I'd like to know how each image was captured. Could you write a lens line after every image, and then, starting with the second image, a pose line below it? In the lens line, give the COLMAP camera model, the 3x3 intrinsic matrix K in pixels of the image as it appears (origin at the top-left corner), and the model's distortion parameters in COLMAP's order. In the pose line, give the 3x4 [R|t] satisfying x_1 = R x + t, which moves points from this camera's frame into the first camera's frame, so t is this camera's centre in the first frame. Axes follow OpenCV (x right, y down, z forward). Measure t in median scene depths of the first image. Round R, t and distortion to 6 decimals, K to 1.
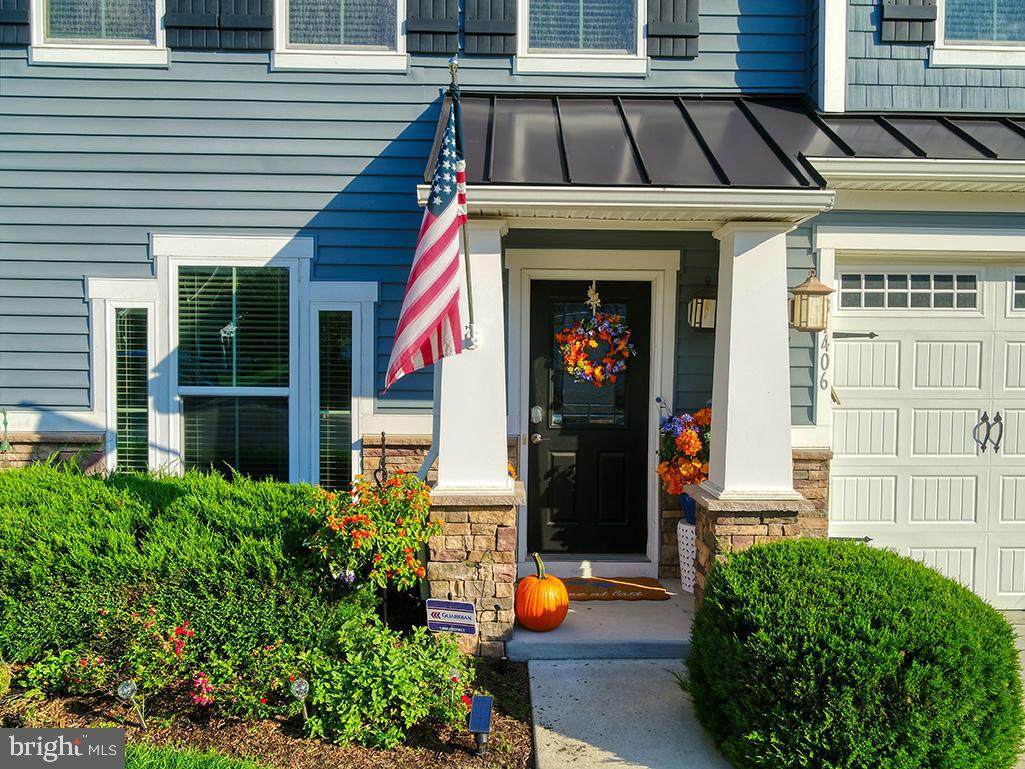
lens RADIAL K [[783.7, 0, 512.5], [0, 783.7, 384.5], [0, 0, 1]] dist [0.004801, -0.005721]
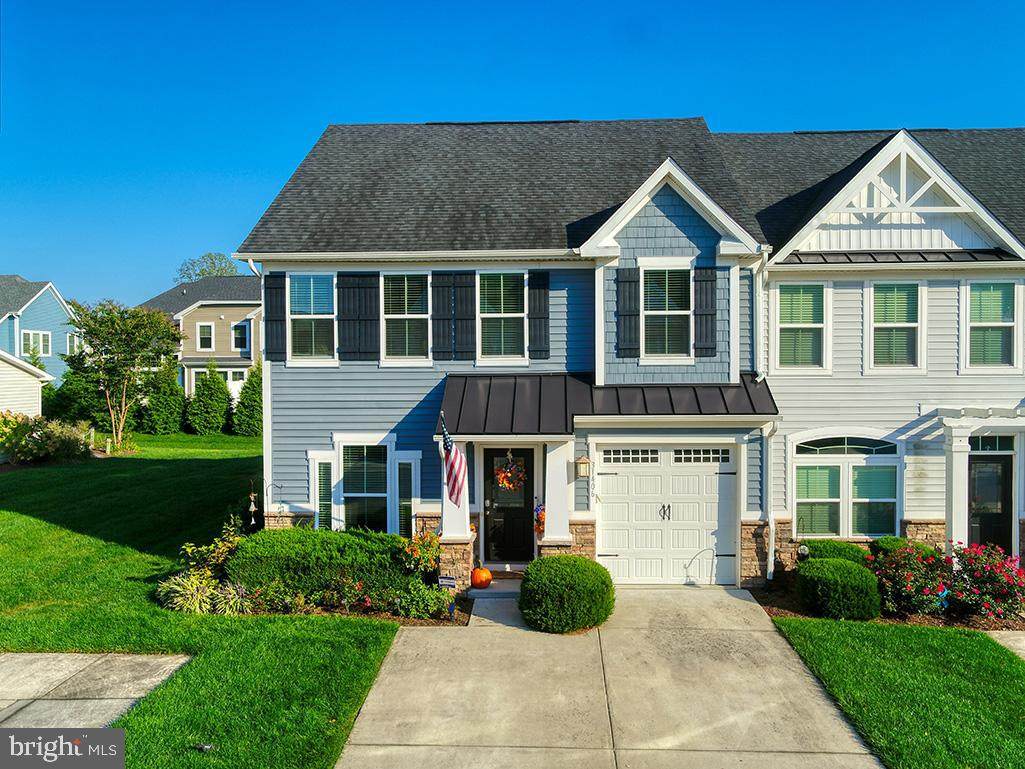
lens RADIAL K [[783.7, 0, 512.5], [0, 783.7, 384.5], [0, 0, 1]] dist [0.004801, -0.005721]
pose [[0.997531, -0.012321, -0.069139, 0.304820], [0.011024, 0.999756, -0.019116, -0.305928], [0.069358, 0.018307, 0.997424, -1.540115]]
